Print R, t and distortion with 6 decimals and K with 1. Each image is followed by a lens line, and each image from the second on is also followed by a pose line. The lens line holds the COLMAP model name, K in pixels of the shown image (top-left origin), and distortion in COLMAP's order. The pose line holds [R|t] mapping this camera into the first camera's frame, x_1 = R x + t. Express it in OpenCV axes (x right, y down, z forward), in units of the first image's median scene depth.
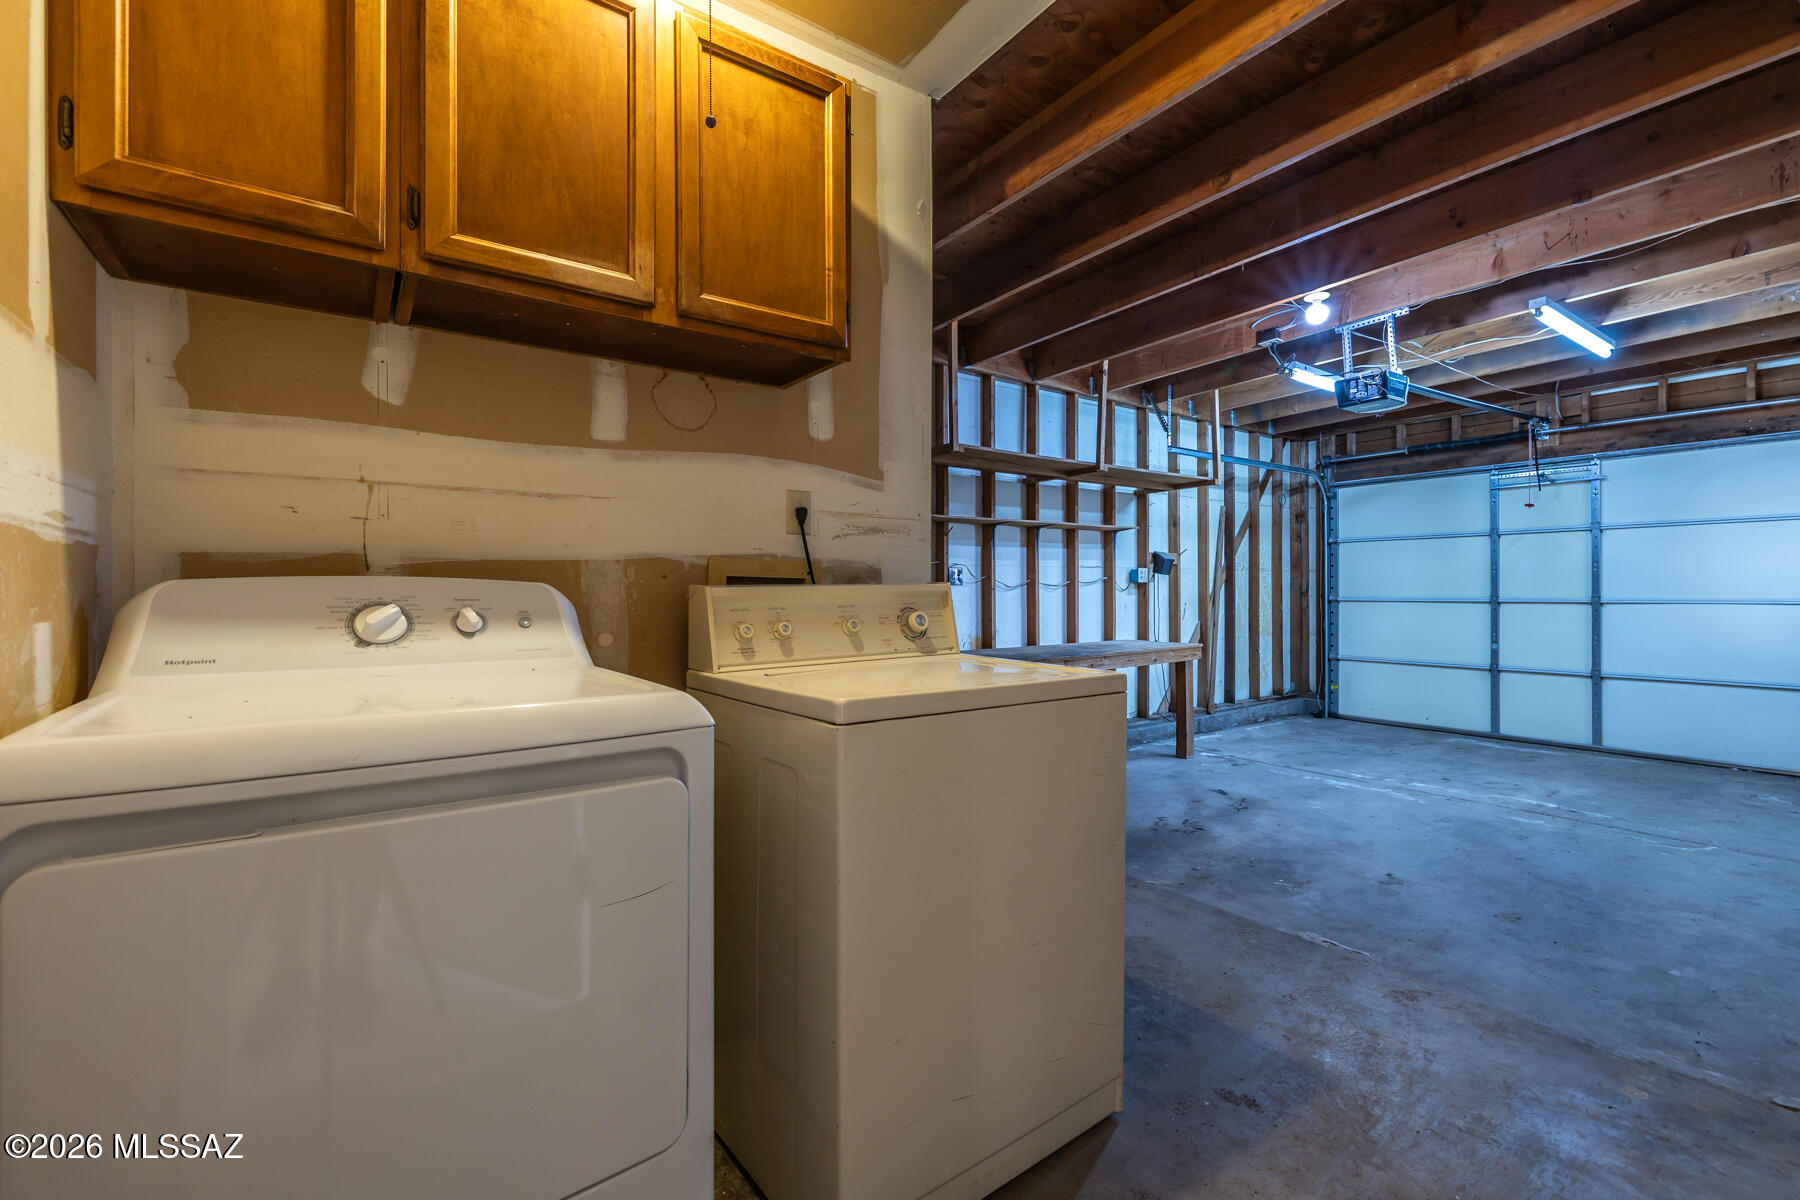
lens RADIAL K [[765.1, 0, 893.9], [0, 765.1, 593.9], [0, 0, 1]] dist [-0.002041, -0.000413]
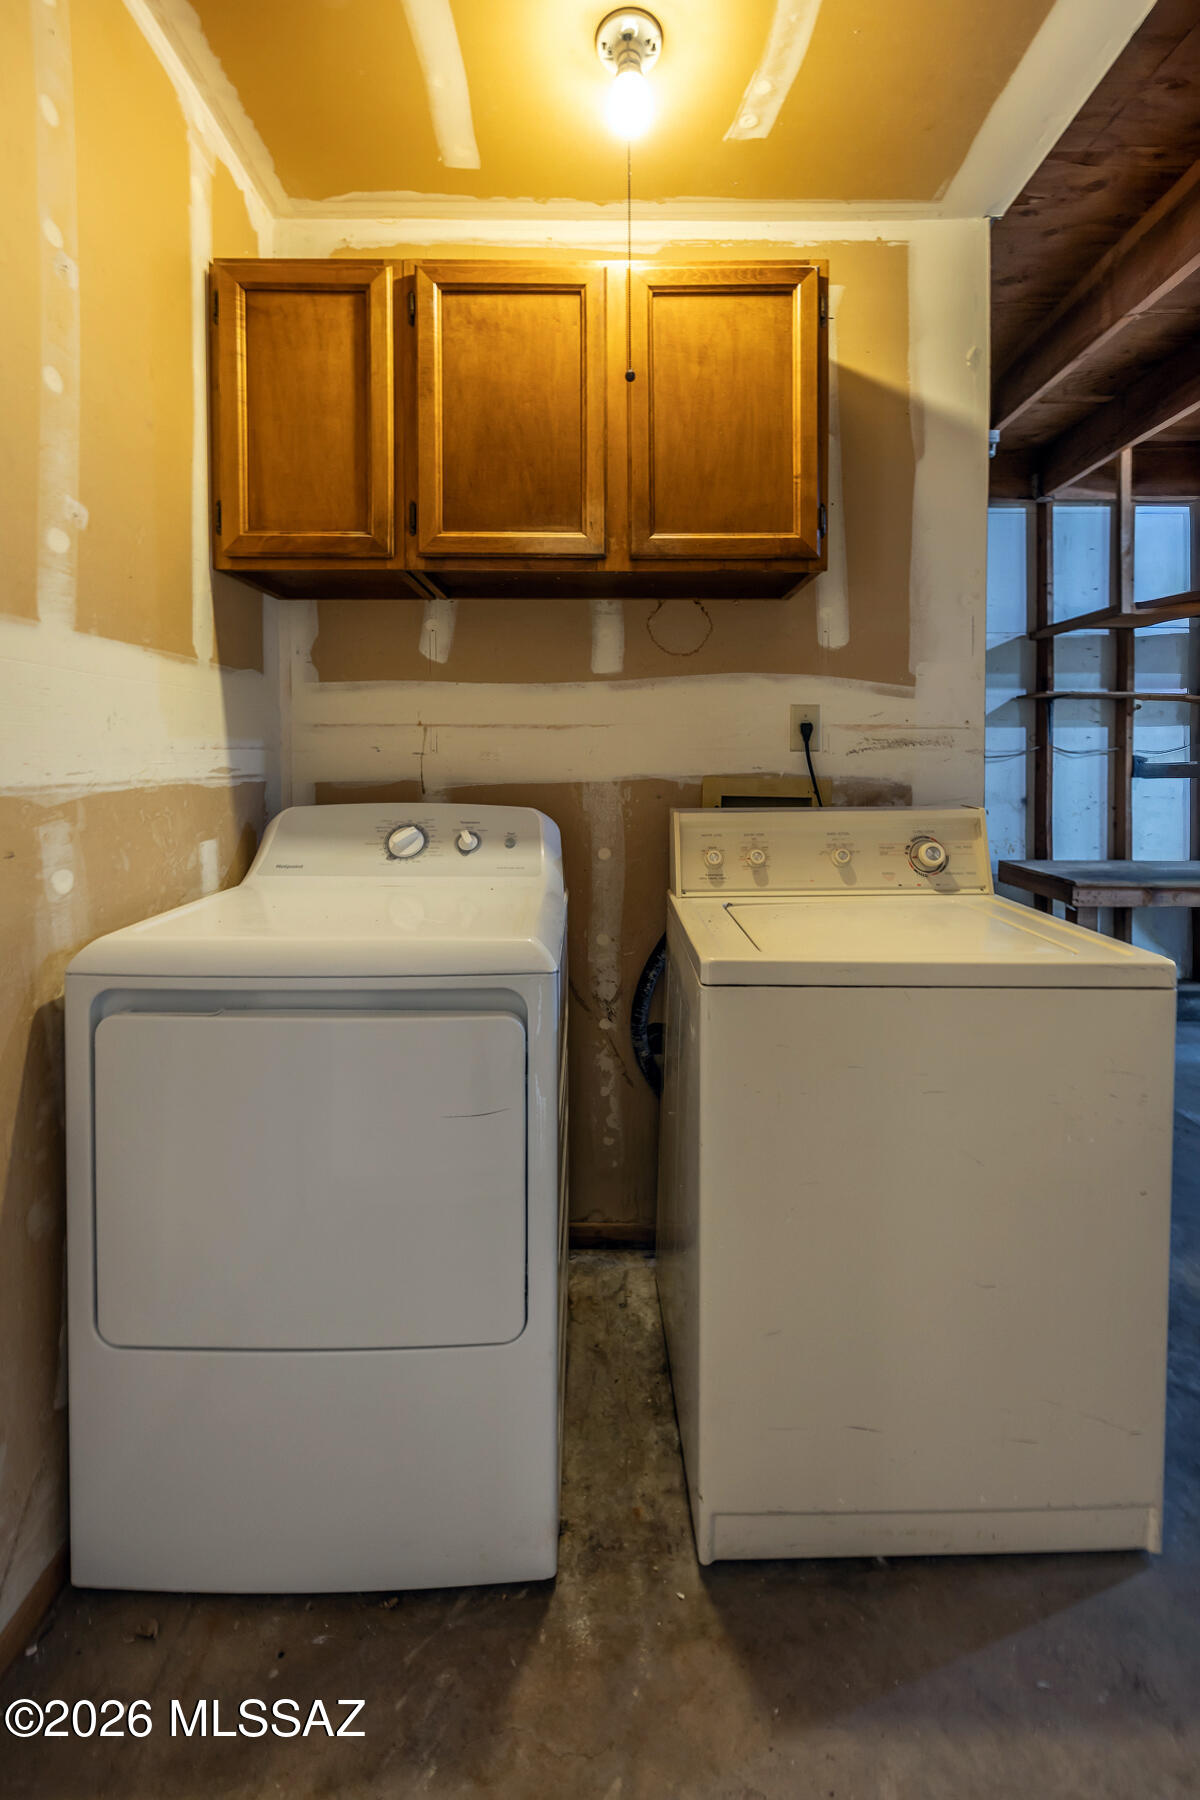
lens RADIAL K [[765.1, 0, 595.9], [0, 765.1, 778.9], [0, 0, 1]] dist [-0.002041, -0.000413]
pose [[0.816287, 0.019877, -0.577305, 0.292628], [-0.009516, 0.999735, 0.020966, -0.084533], [0.577568, -0.011621, 0.816260, 0.110155]]
